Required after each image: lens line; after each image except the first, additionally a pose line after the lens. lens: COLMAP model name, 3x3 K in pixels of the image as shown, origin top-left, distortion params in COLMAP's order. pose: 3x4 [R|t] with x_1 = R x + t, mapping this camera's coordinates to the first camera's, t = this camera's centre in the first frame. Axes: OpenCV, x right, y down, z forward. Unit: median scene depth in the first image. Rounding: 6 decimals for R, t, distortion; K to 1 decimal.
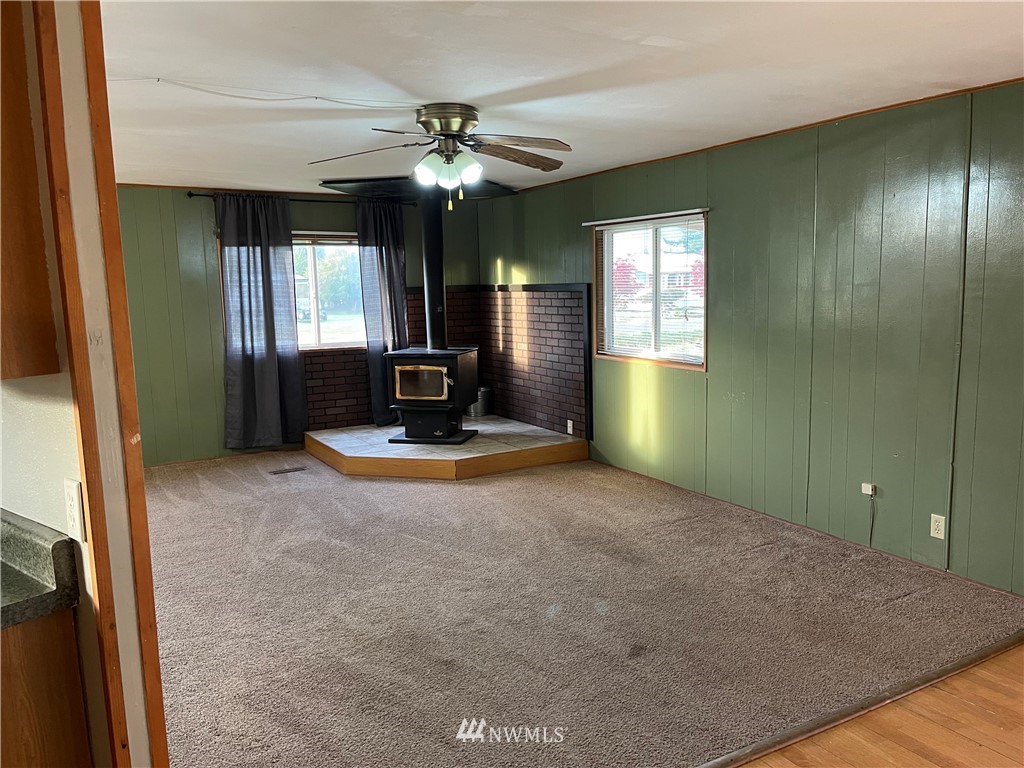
lens RADIAL K [[771.3, 0, 512.0], [0, 771.3, 384.0], [0, 0, 1]] dist [0.051863, -0.088756]
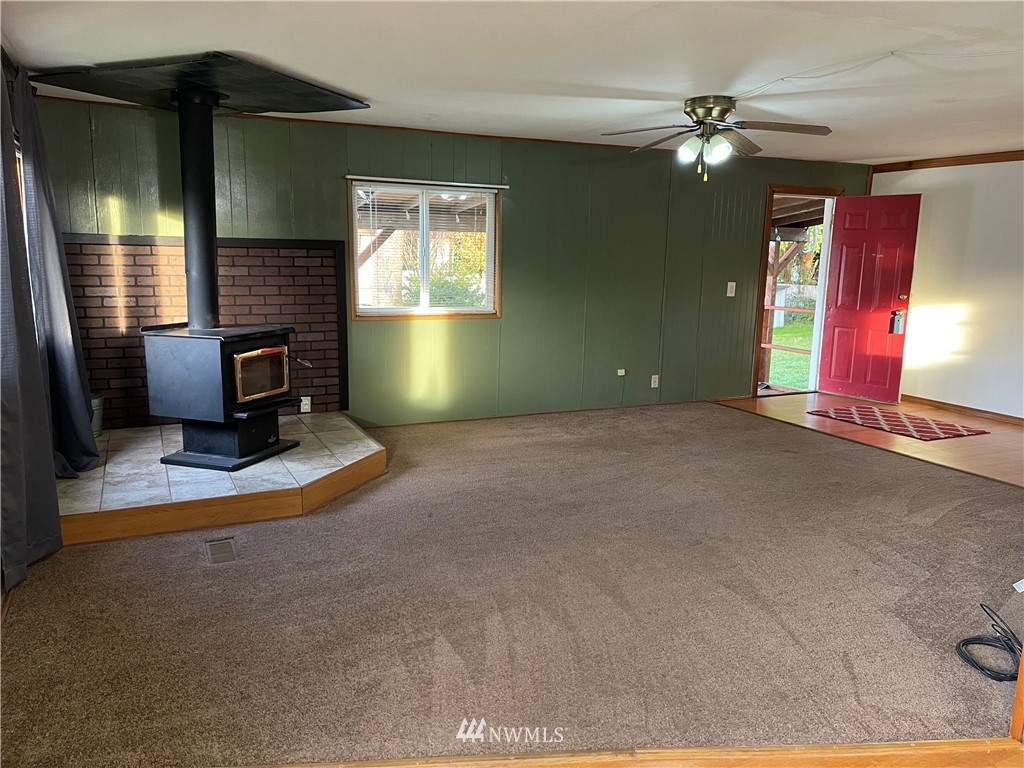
lens RADIAL K [[771.3, 0, 512.0], [0, 771.3, 384.0], [0, 0, 1]] dist [0.051863, -0.088756]
pose [[0.071125, -0.142265, 0.987270, -0.797178], [0.113271, 0.984526, 0.133709, -0.059999], [-0.991015, 0.102319, 0.086139, 0.708451]]
